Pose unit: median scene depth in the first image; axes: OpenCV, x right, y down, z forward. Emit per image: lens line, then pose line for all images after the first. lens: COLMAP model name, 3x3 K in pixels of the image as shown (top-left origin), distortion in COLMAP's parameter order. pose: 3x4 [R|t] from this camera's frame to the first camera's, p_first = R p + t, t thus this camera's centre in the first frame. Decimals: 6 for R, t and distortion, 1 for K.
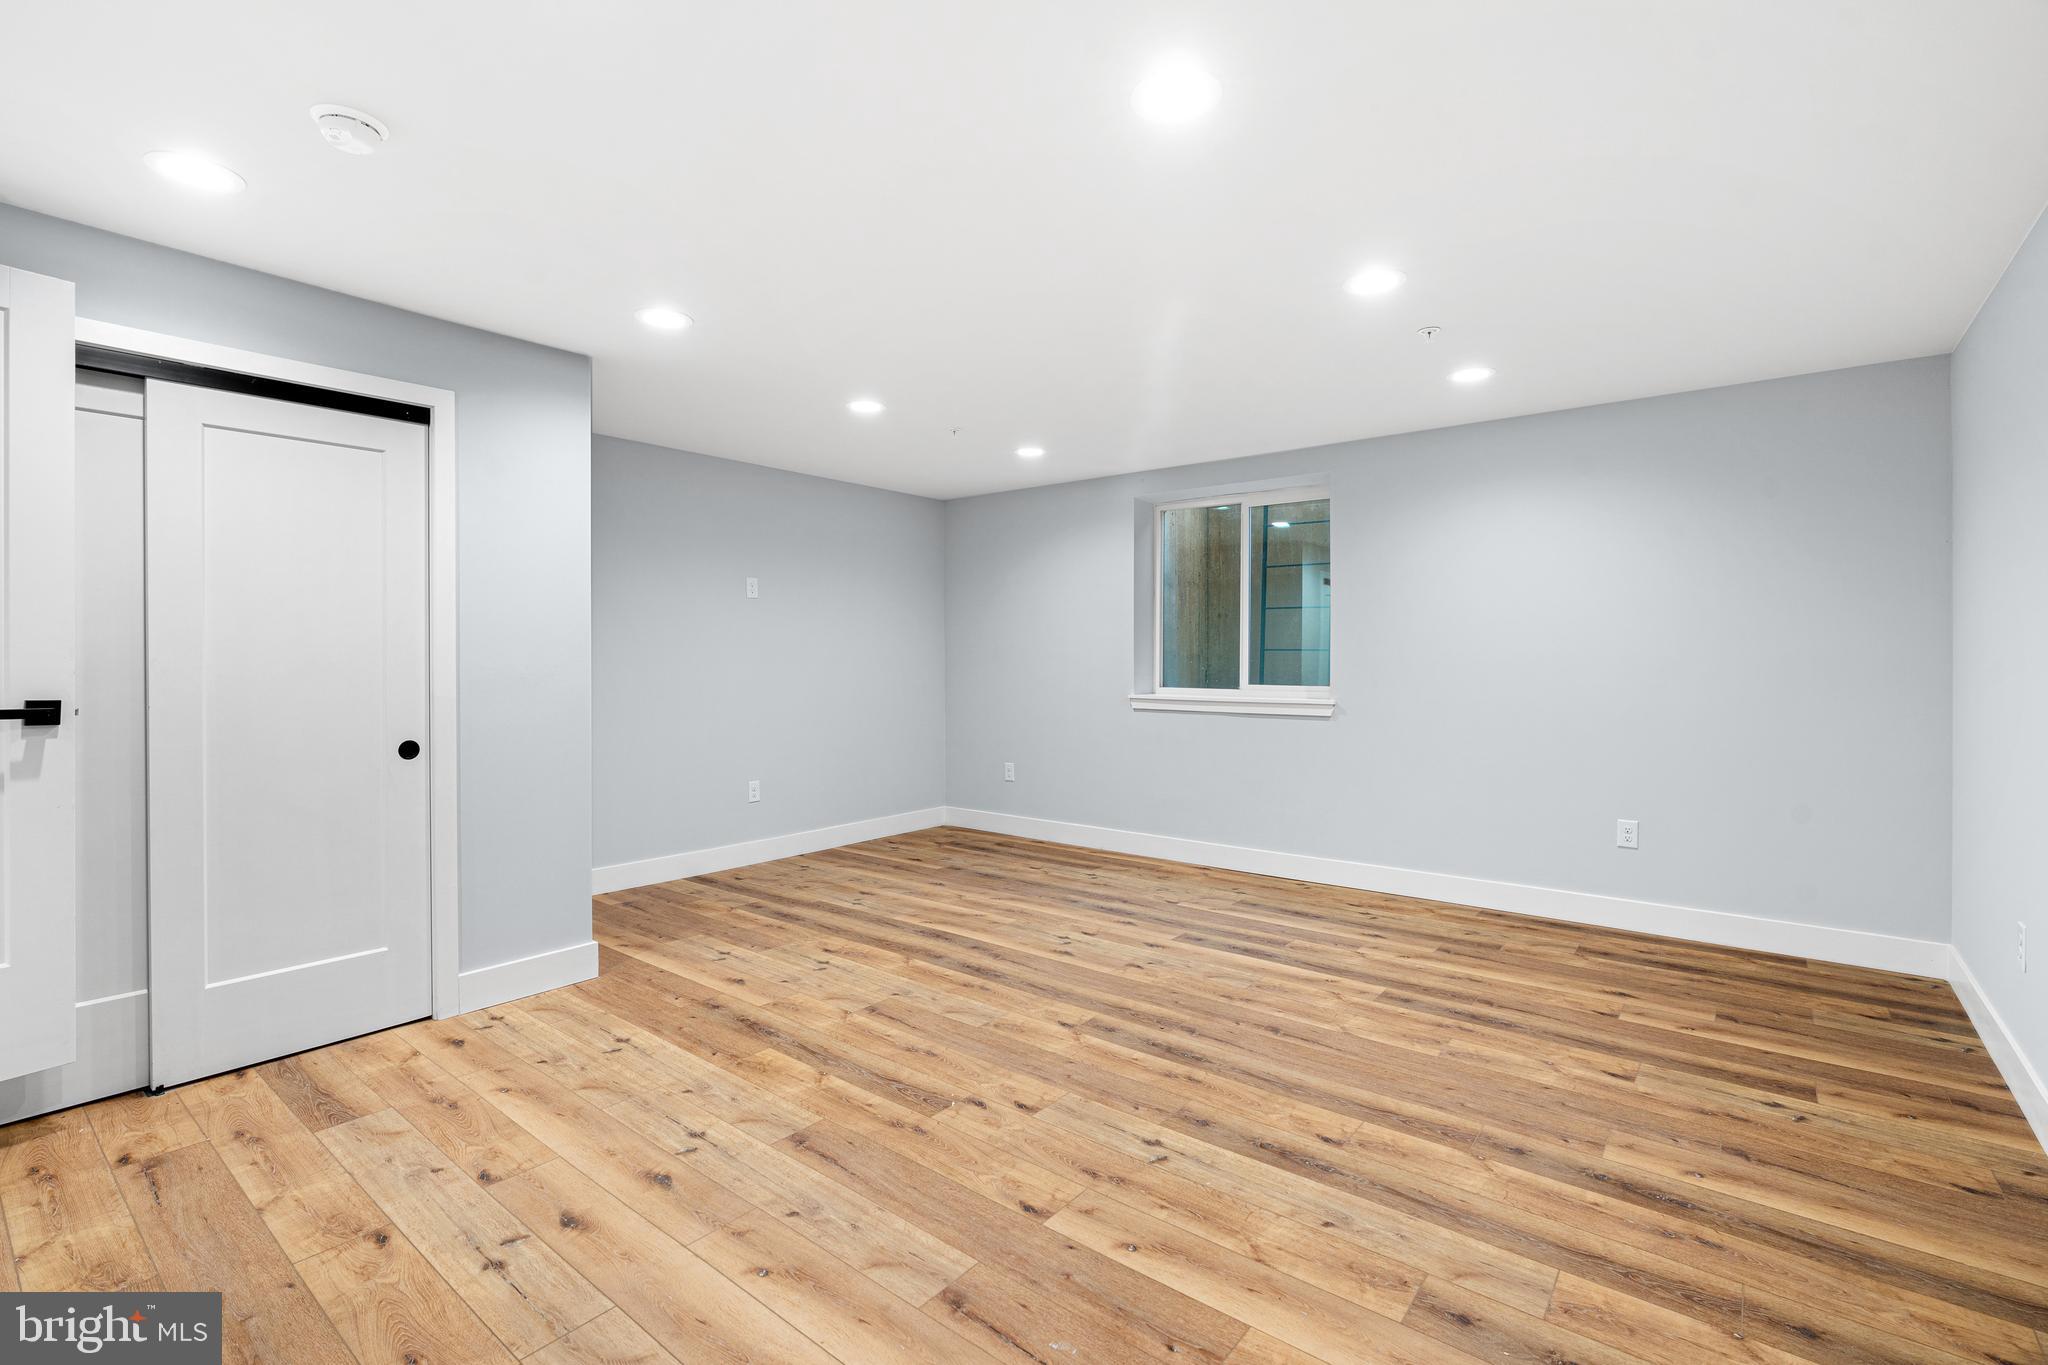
lens RADIAL K [[922.5, 0, 1010.1], [0, 922.5, 669.1], [0, 0, 1]] dist [-0.009241, 0.003100]
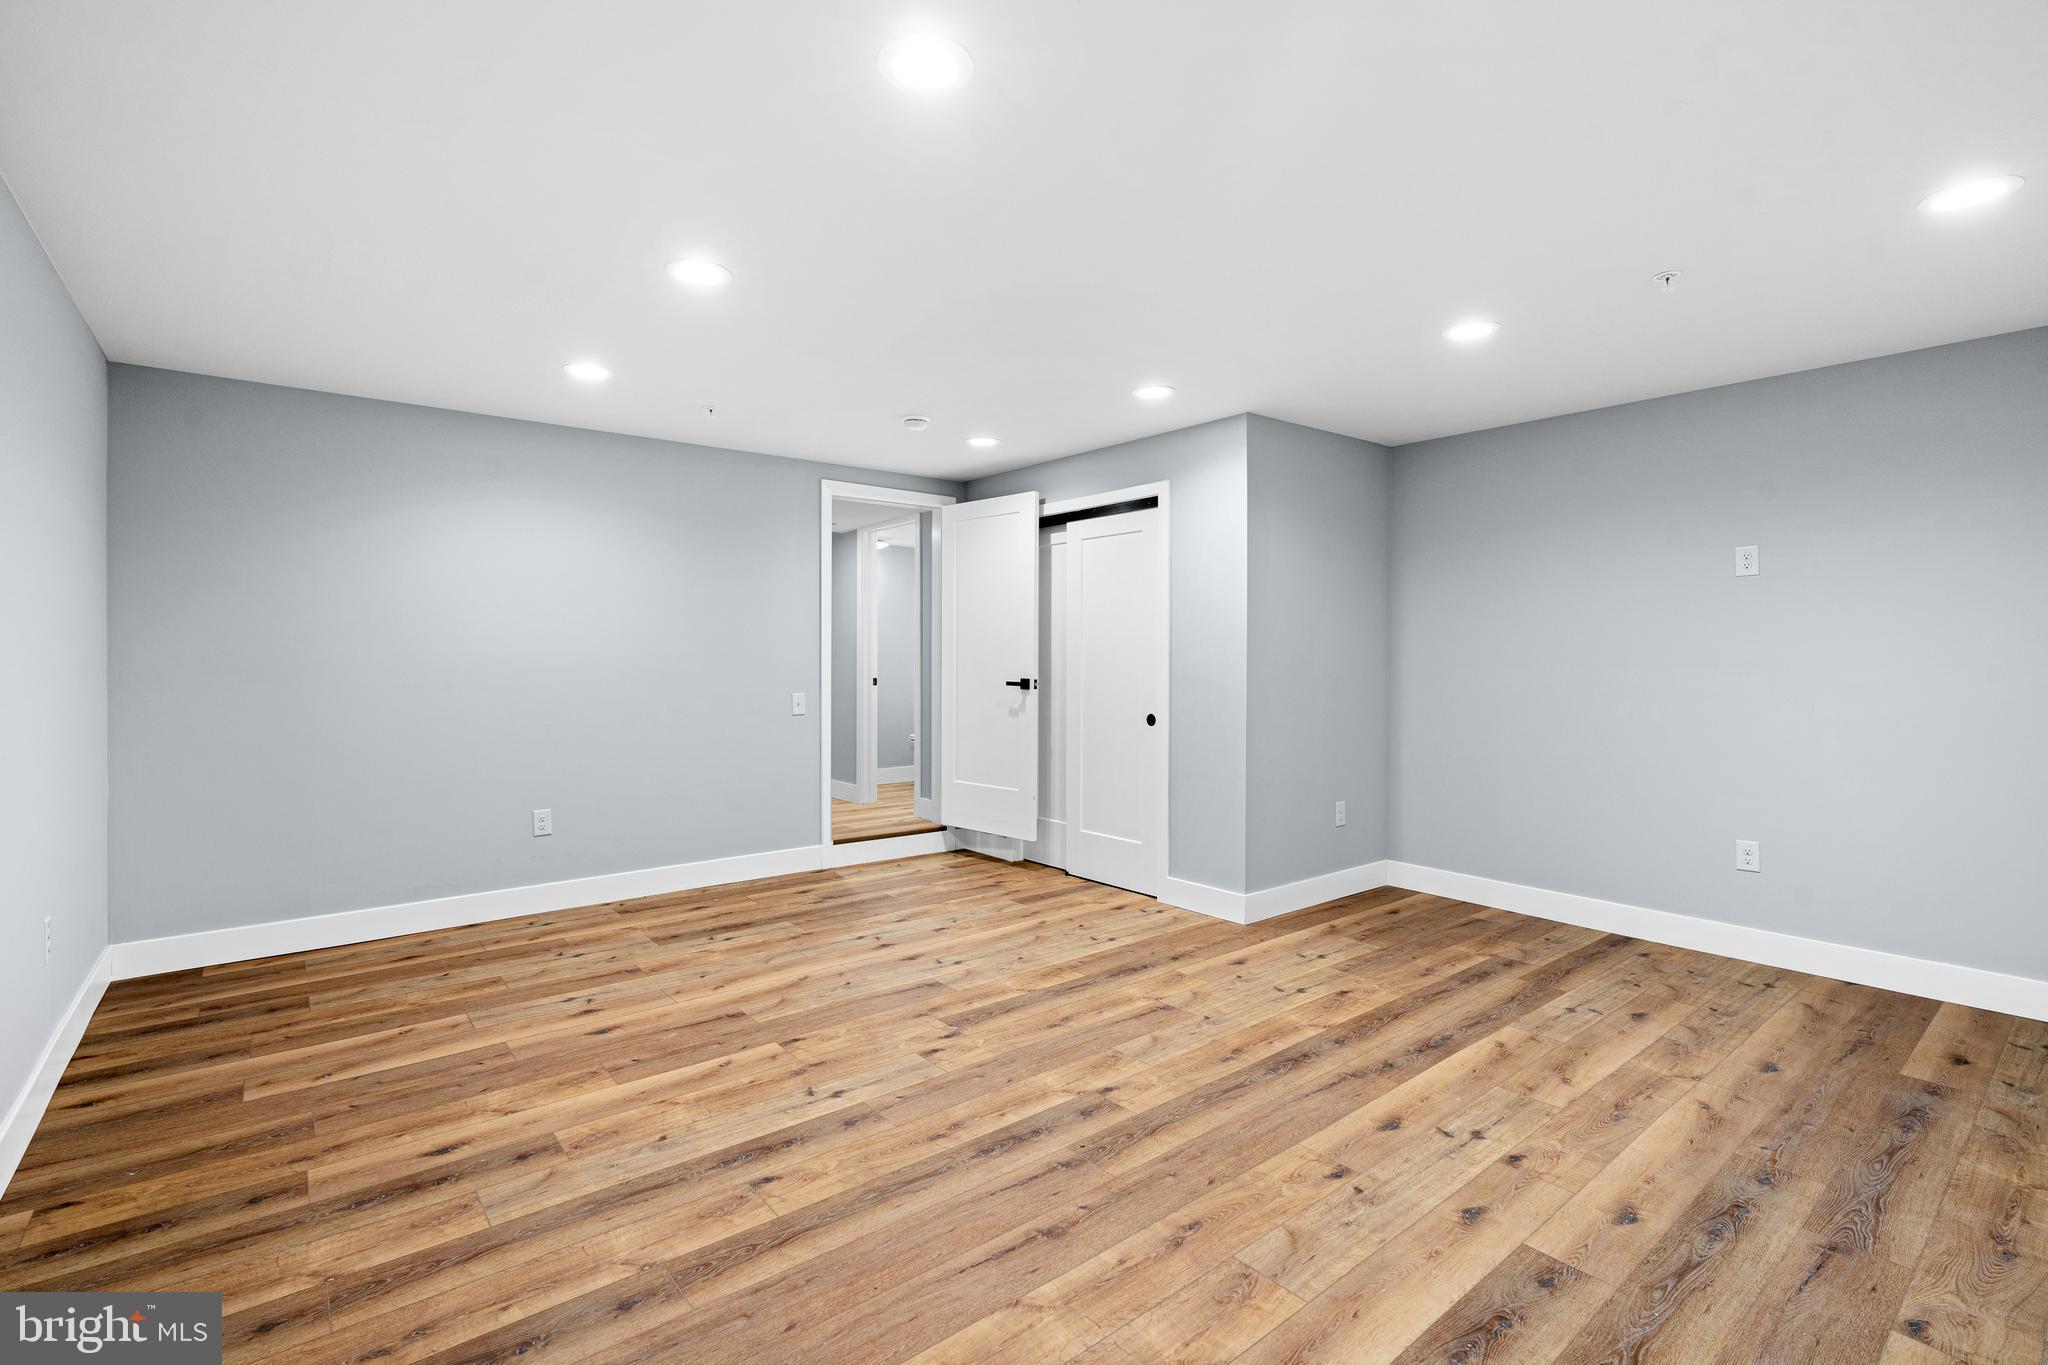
lens RADIAL K [[922.5, 0, 1014.3], [0, 922.5, 676.8], [0, 0, 1]] dist [-0.009241, 0.003100]
pose [[-0.203647, 0.018368, -0.978872, 1.020949], [-0.012720, 0.999690, 0.021405, -0.017058], [0.978962, 0.016811, -0.203350, 1.217464]]
